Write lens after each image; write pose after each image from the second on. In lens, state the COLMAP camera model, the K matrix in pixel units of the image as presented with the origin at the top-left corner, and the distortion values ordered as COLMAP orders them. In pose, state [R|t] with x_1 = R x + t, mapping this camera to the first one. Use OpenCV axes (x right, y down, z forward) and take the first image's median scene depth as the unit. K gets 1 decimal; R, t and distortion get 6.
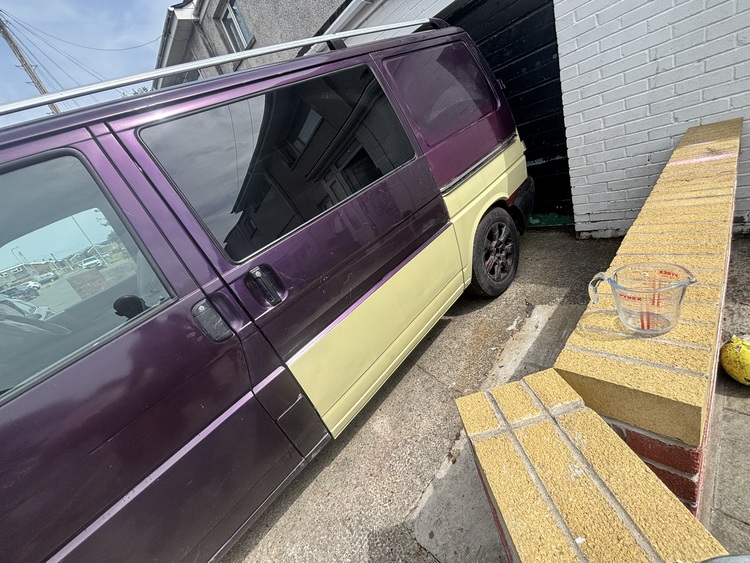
lens RADIAL K [[305.0, 0, 375.0], [0, 305.0, 281.5], [0, 0, 1]] dist [0.001553, -0.000120]
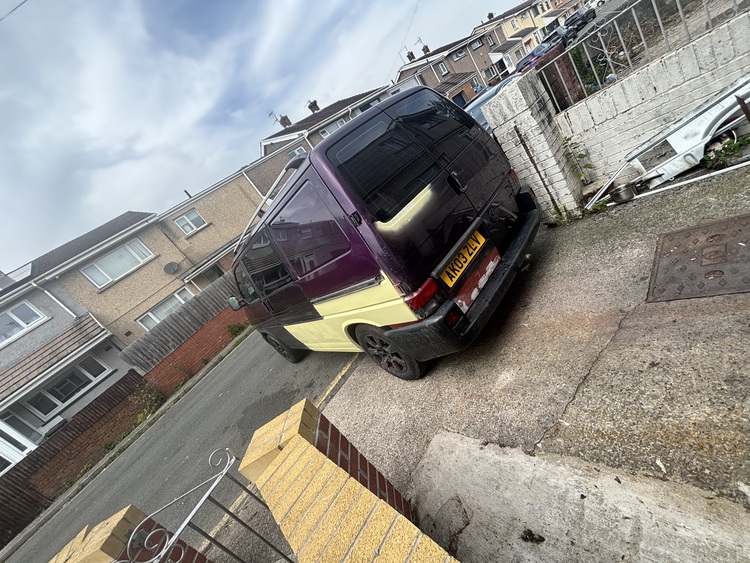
lens RADIAL K [[305.0, 0, 375.0], [0, 305.0, 281.5], [0, 0, 1]] dist [0.001553, -0.000120]
pose [[0.173084, 0.571124, -0.802409, 0.745459], [0.184769, 0.781411, 0.596034, -0.645507], [0.967421, -0.251424, 0.029724, 0.737226]]
